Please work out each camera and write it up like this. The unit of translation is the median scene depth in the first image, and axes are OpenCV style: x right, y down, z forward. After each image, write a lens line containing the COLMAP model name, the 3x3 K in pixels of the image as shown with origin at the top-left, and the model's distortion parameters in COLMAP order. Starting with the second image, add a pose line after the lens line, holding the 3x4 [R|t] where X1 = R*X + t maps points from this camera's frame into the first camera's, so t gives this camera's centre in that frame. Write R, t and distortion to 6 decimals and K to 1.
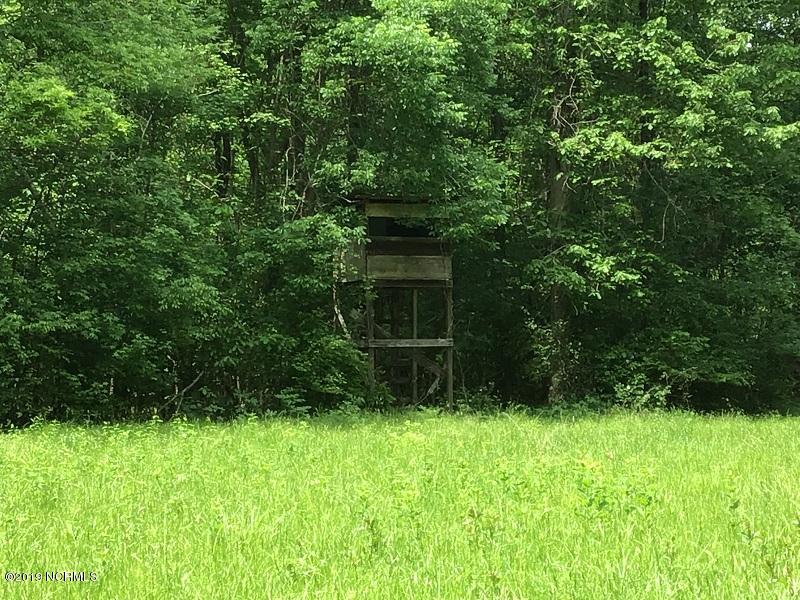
lens RADIAL K [[1987.9, 0, 400.0], [0, 1987.9, 300.0], [0, 0, 1]] dist [-0.000414, 0.815833]
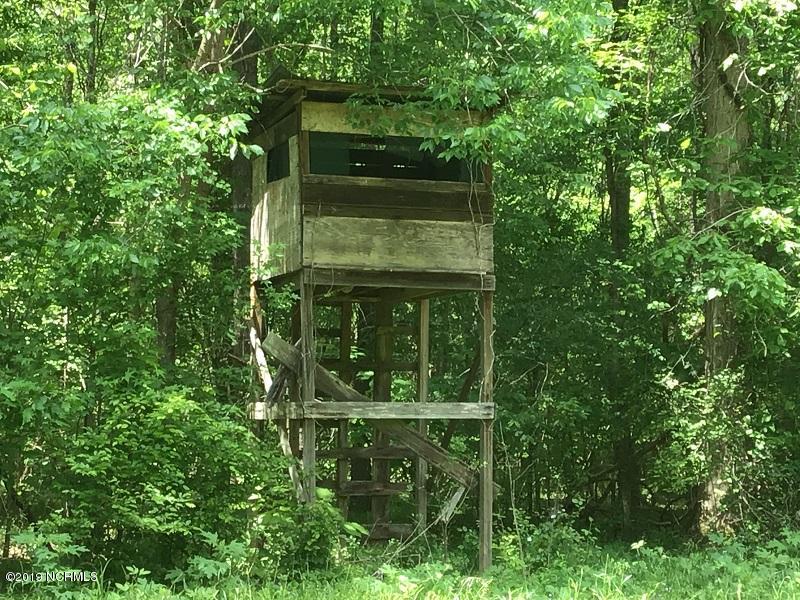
lens RADIAL K [[1987.9, 0, 400.0], [0, 1987.9, 300.0], [0, 0, 1]] dist [-0.000414, 0.815833]
pose [[0.997507, 0.010311, -0.069816, 0.036300], [-0.012935, 0.999223, -0.037237, 0.013039], [0.069378, 0.038047, 0.996865, 0.533049]]
